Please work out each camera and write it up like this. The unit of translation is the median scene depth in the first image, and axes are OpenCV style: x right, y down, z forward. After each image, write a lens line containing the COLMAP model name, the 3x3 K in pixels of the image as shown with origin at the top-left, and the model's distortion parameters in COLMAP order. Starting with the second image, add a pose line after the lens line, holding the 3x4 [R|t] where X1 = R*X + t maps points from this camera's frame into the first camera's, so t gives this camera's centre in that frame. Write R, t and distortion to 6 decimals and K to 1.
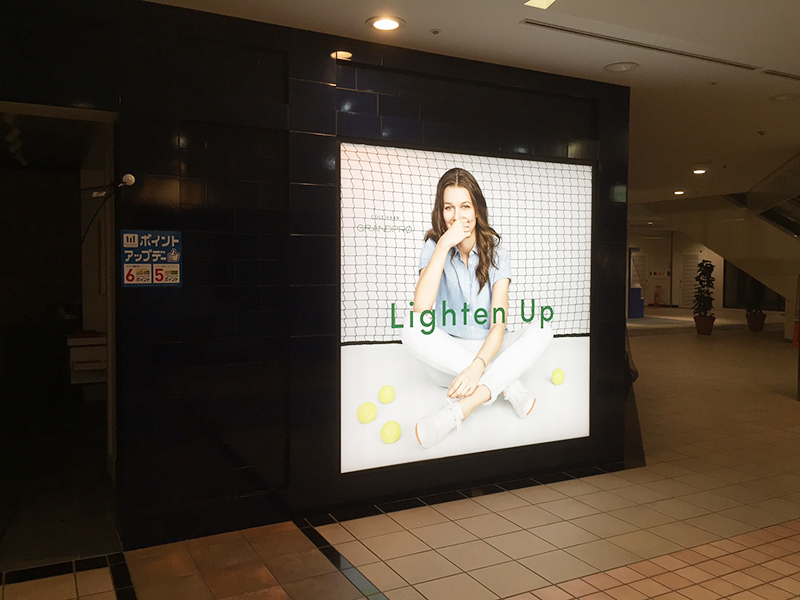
lens RADIAL K [[686.2, 0, 396.1], [0, 686.2, 292.5], [0, 0, 1]] dist [0.003431, -0.016645]
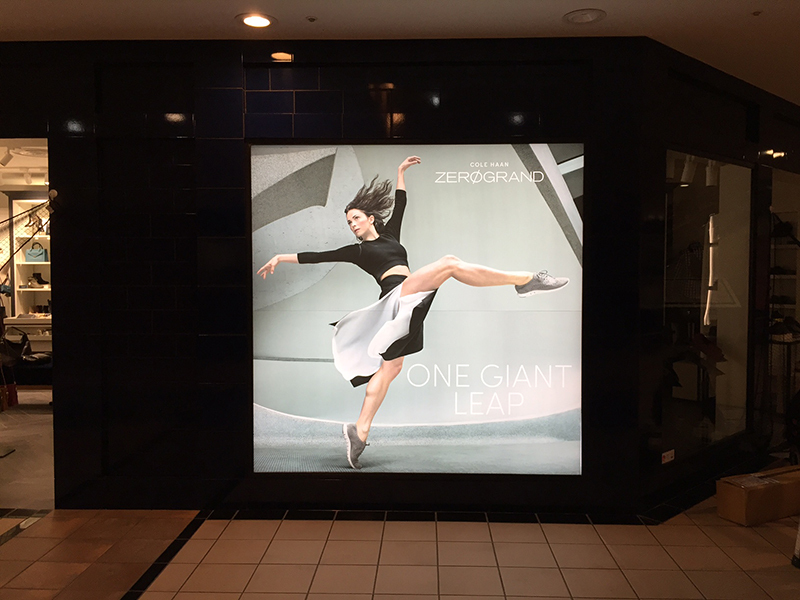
lens RADIAL K [[686.2, 0, 400.1], [0, 686.2, 307.2], [0, 0, 1]] dist [0.003431, -0.016645]
pose [[0.871846, 0.036276, -0.488436, 0.601403], [-0.015111, 0.998771, 0.047205, -0.034599], [0.489548, -0.033775, 0.871322, 0.225582]]
